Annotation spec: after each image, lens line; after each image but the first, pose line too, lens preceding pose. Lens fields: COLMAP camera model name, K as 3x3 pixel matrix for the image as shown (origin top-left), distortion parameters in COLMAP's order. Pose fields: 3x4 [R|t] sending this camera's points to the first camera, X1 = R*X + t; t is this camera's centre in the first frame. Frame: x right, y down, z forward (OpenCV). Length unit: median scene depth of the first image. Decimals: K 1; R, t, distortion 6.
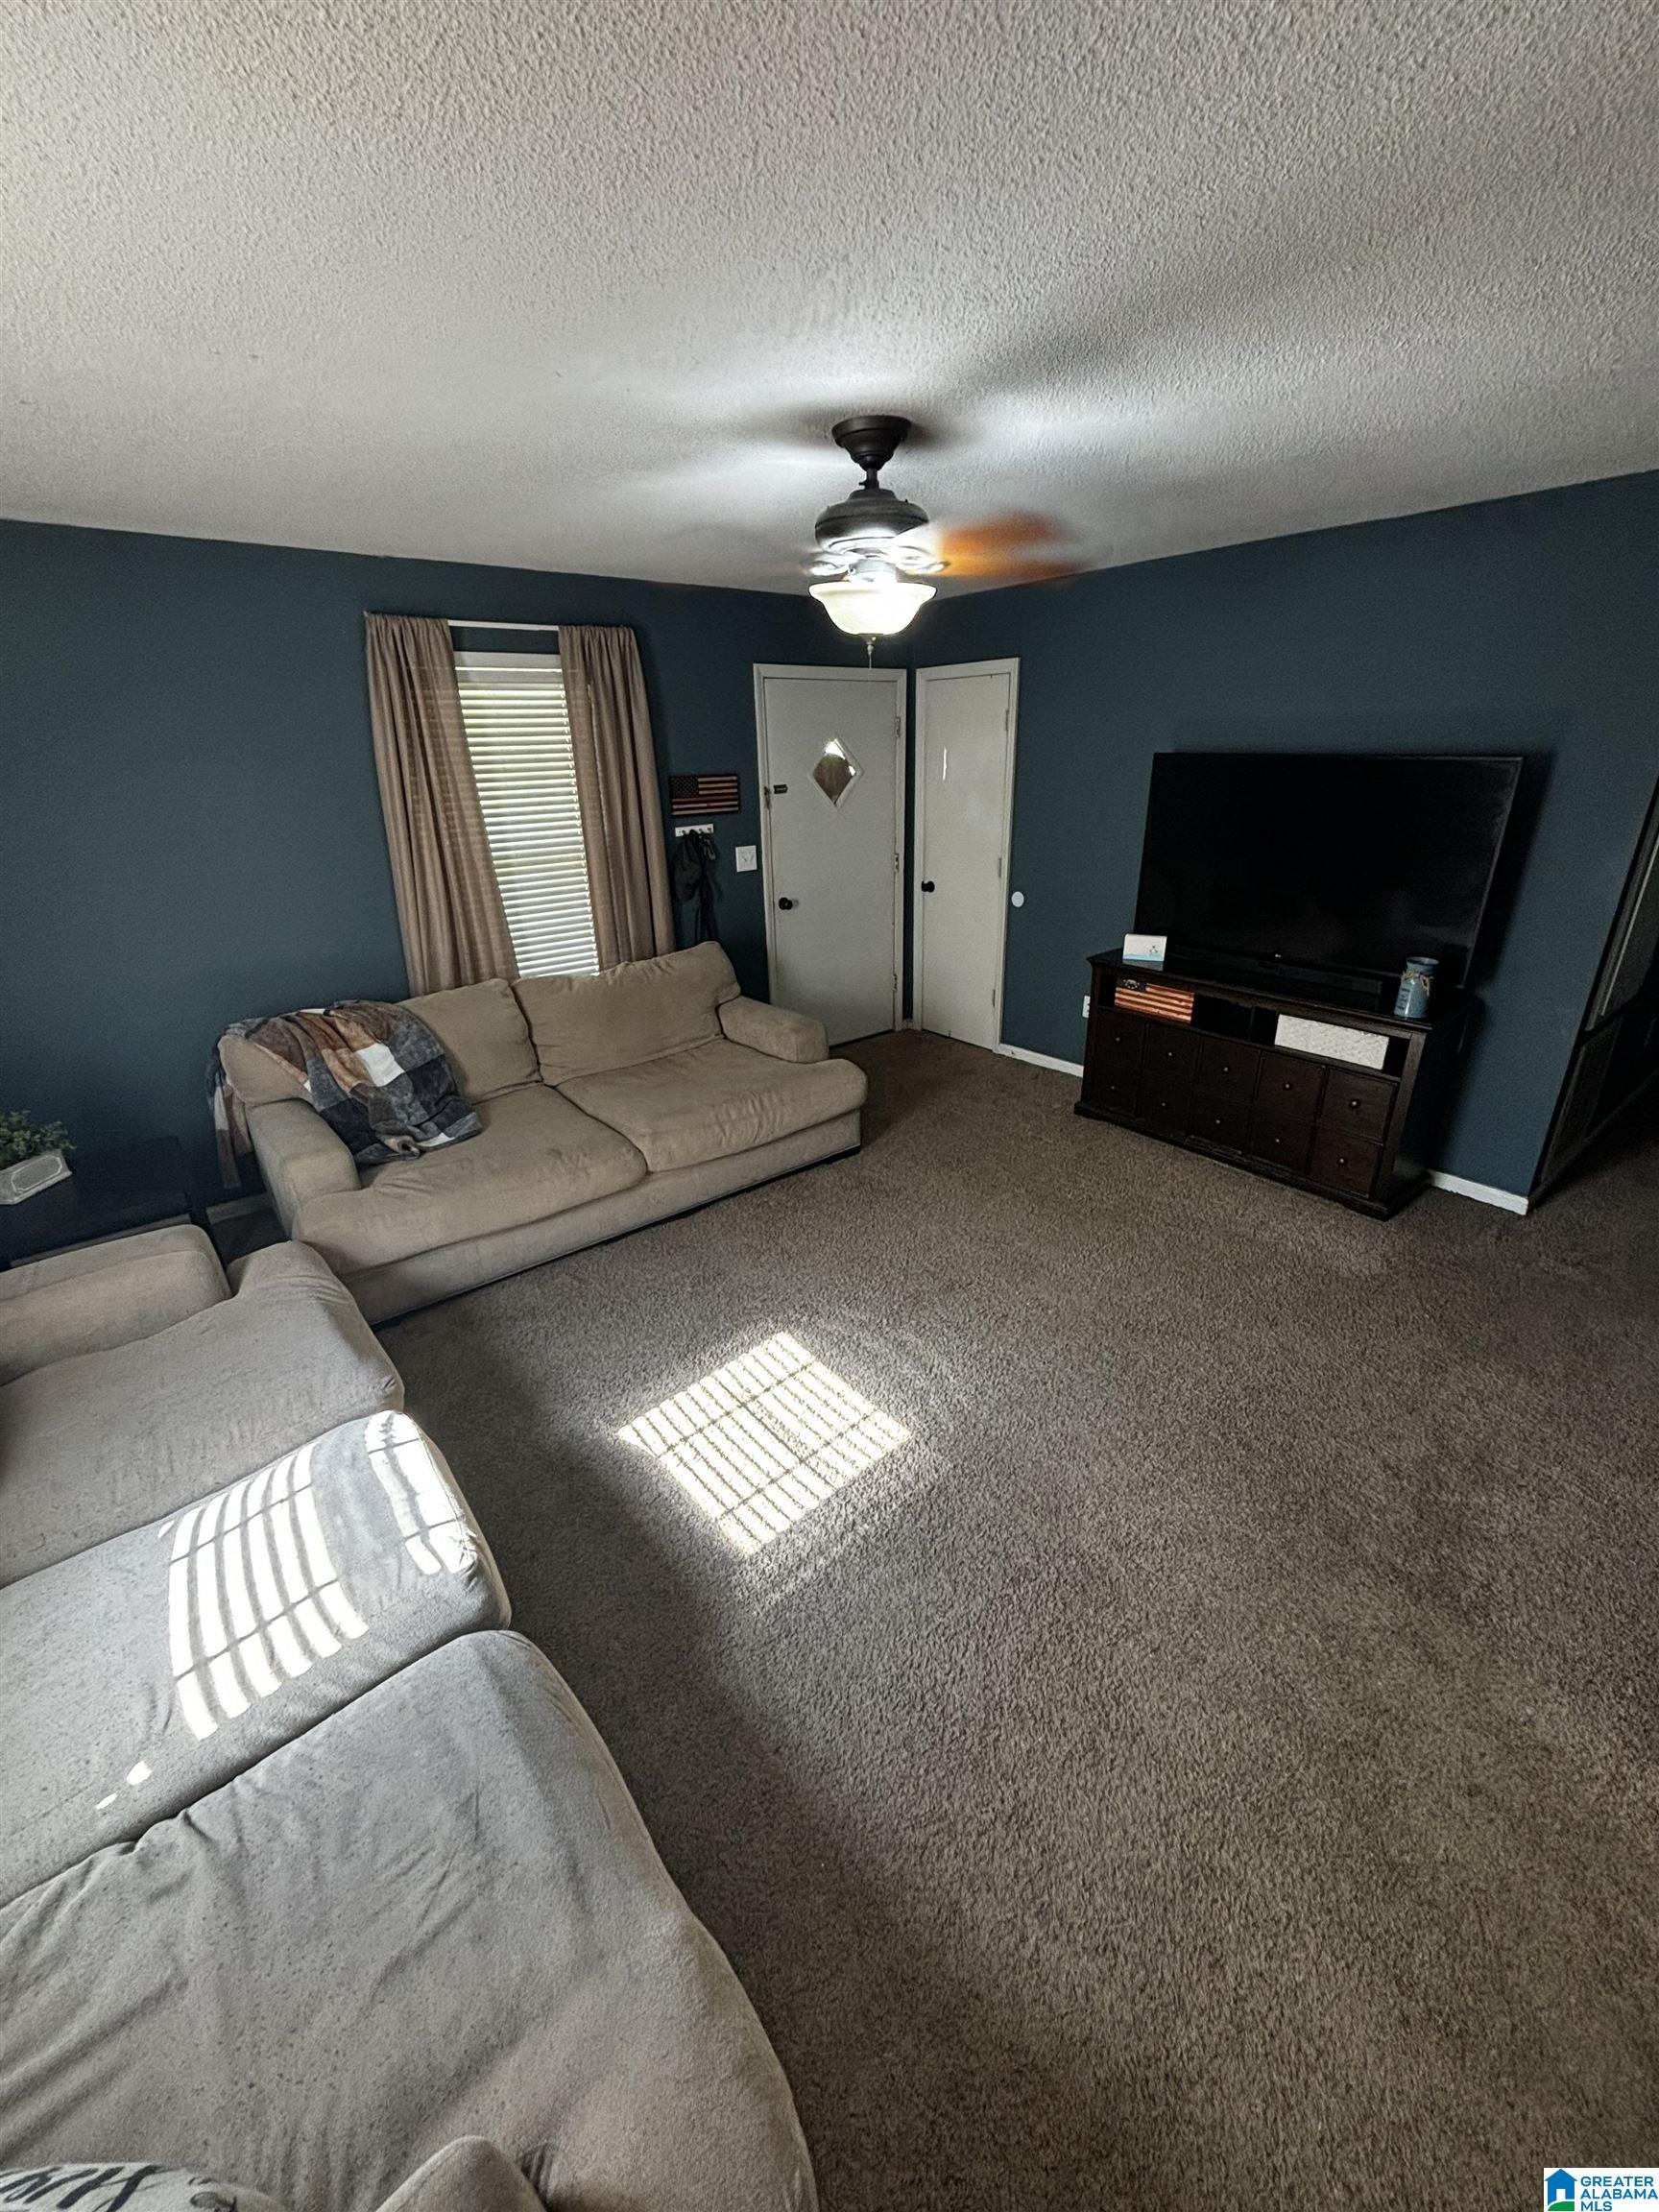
lens RADIAL K [[872.5, 0, 830.4], [0, 872.5, 1093.5], [0, 0, 1]] dist [0.000057, -0.001297]
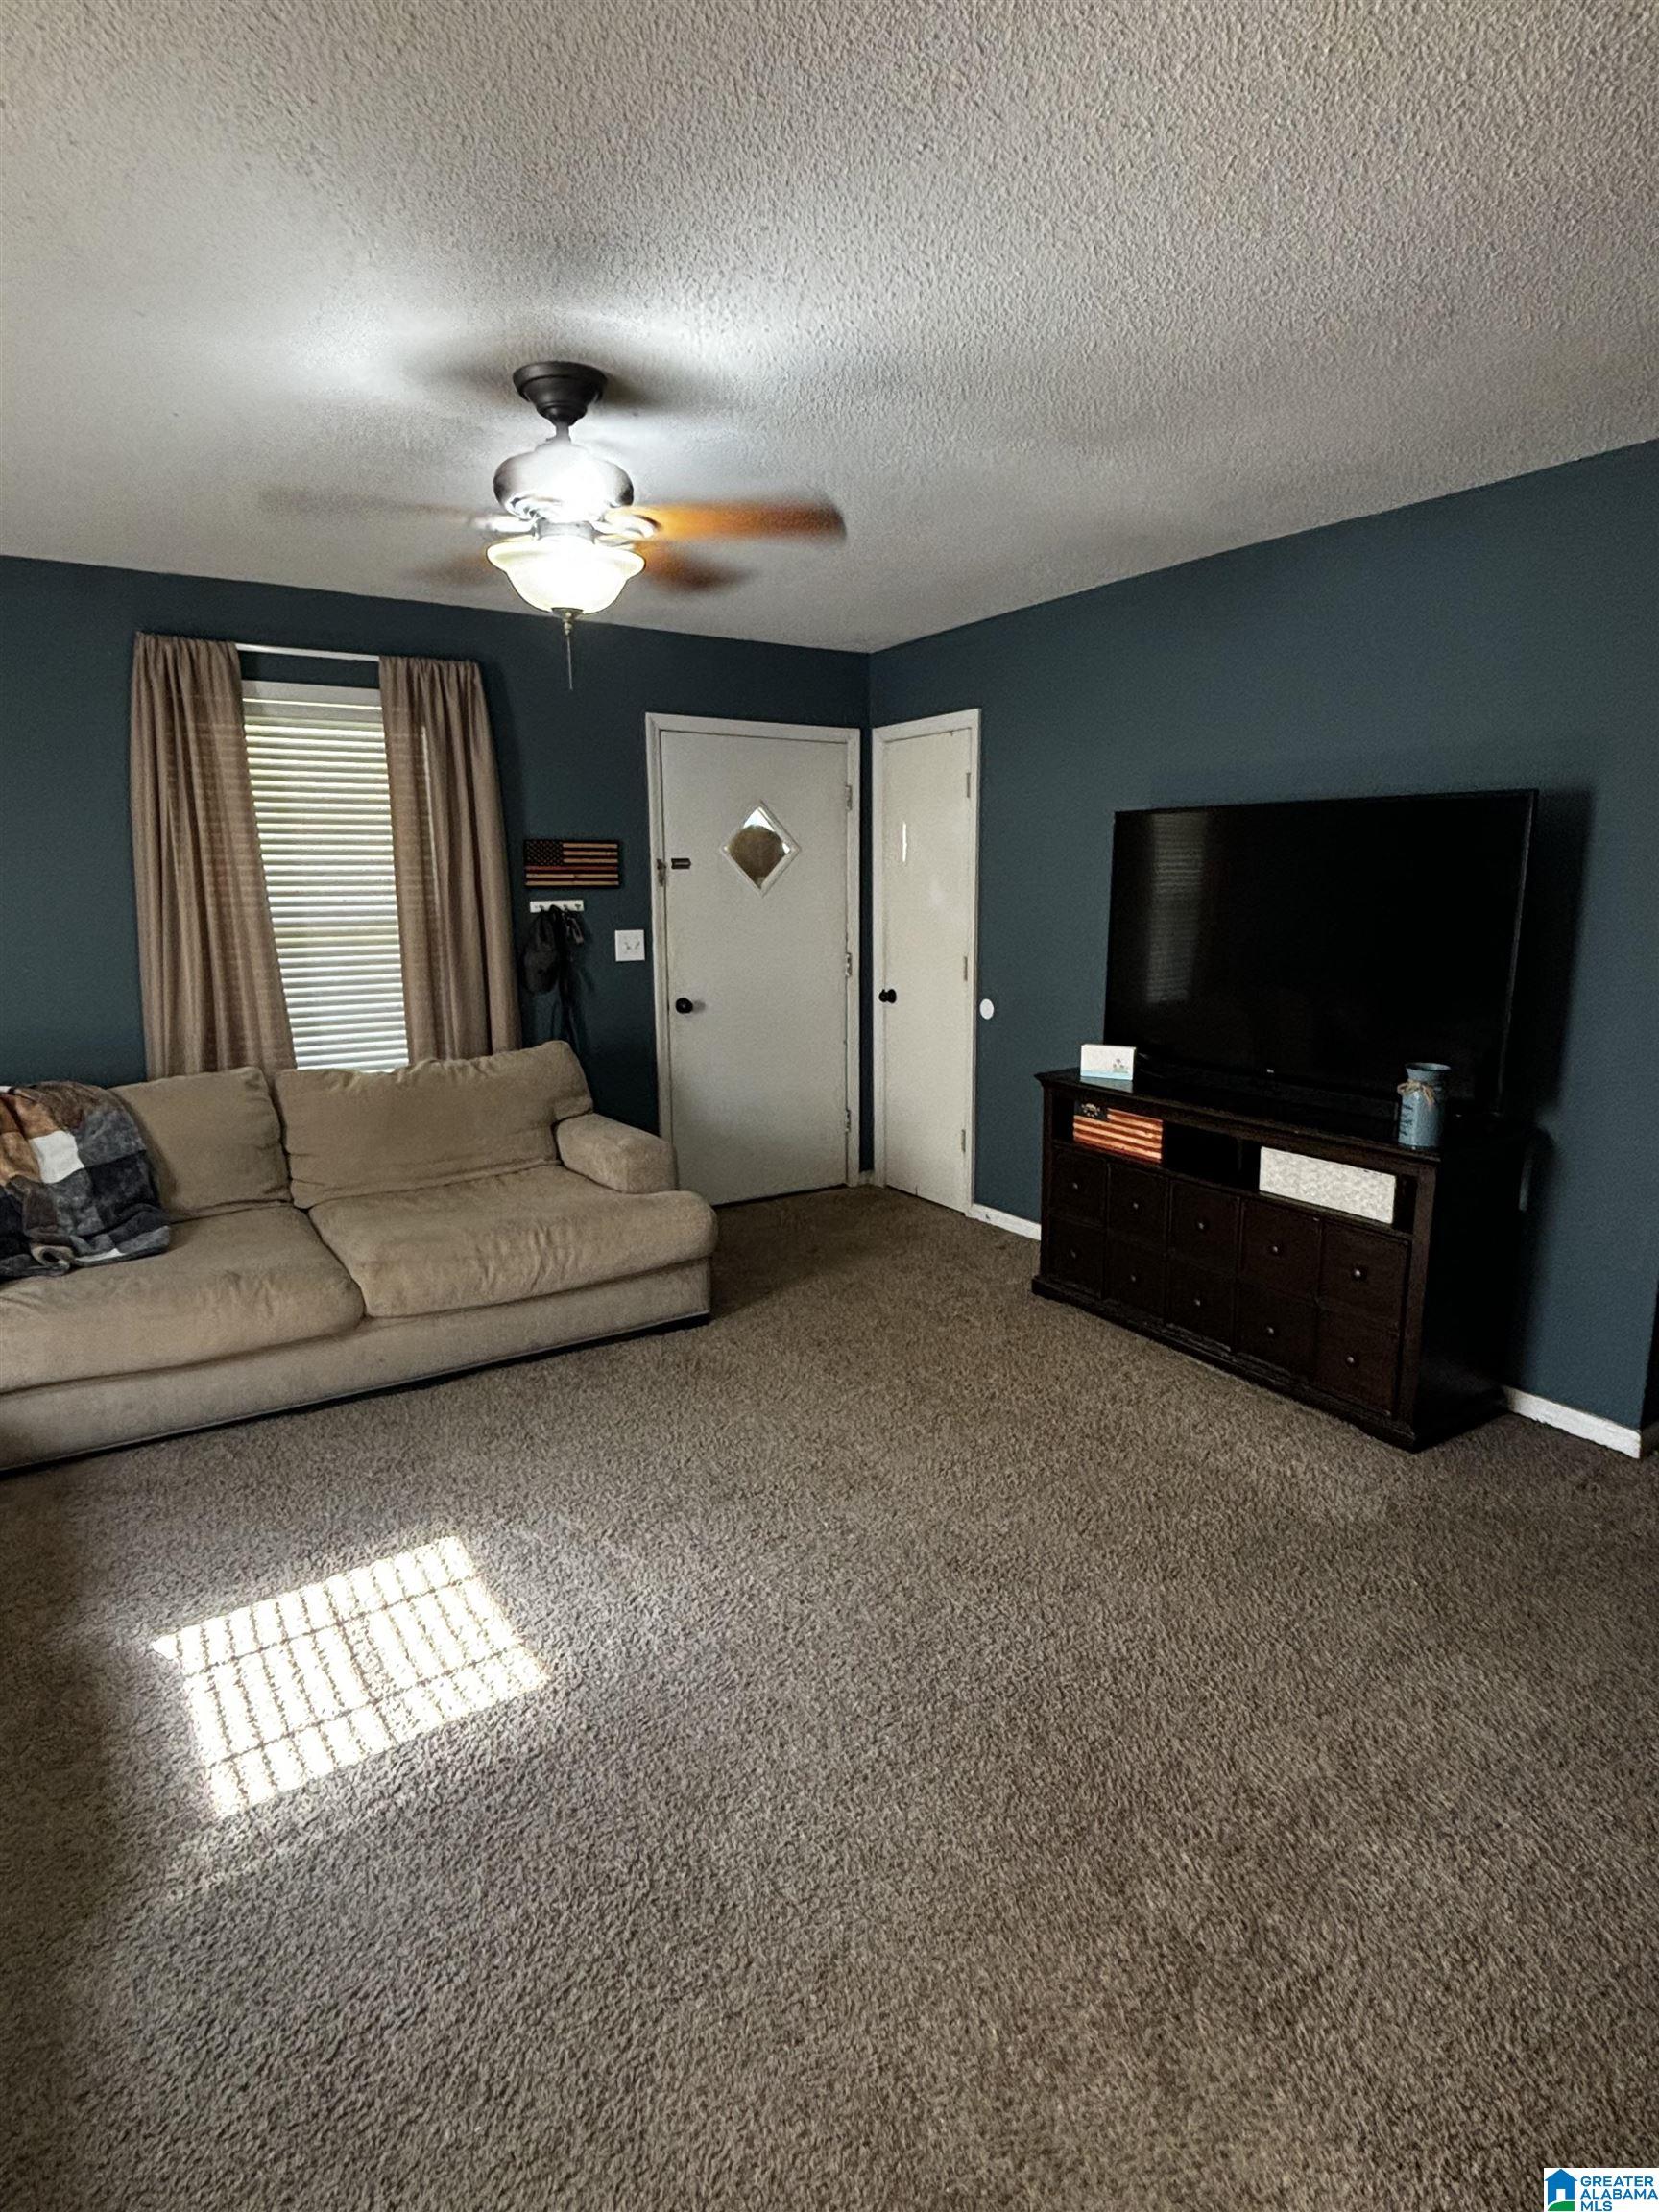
lens RADIAL K [[1173.8, 0, 829.8], [0, 1173.8, 1100.6], [0, 0, 1]] dist [0.003989, -0.006186]
pose [[0.994395, 0.036629, -0.099177, 0.257296], [-0.054733, 0.980931, -0.186489, 0.070946], [0.090455, 0.190872, 0.977438, 0.021999]]
